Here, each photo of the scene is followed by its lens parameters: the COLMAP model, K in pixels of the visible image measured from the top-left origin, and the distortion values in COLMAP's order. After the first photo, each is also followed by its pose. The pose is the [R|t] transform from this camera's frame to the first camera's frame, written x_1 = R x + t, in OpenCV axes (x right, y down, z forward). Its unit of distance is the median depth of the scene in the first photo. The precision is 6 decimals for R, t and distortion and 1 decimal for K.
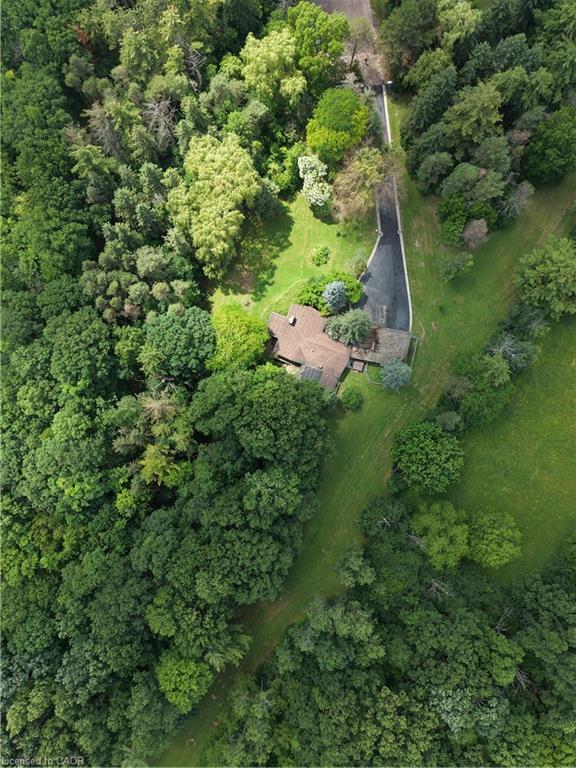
lens RADIAL K [[517.7, 0, 288.0], [0, 517.7, 384.0], [0, 0, 1]] dist [0.032933, -0.031198]
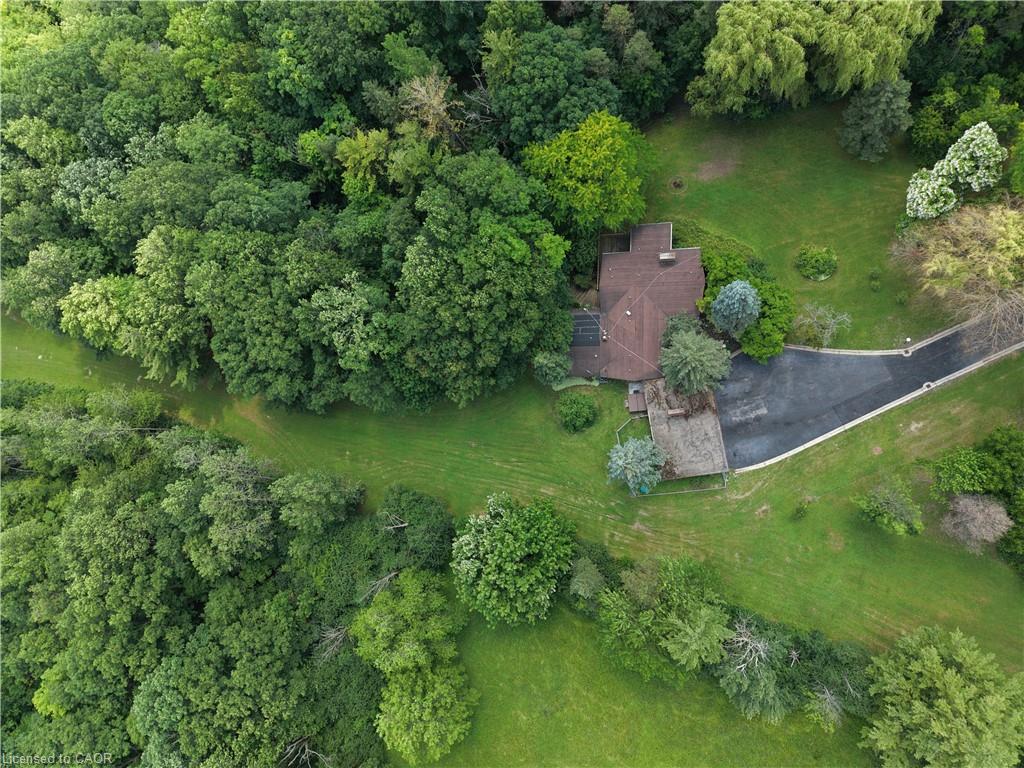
lens RADIAL K [[690.3, 0, 512.0], [0, 690.3, 384.0], [0, 0, 1]] dist [0.032933, -0.031198]
pose [[0.325608, 0.925780, -0.192122, 0.234313], [-0.882308, 0.370546, 0.290220, -0.151410], [0.339870, 0.075013, 0.937476, 0.275522]]
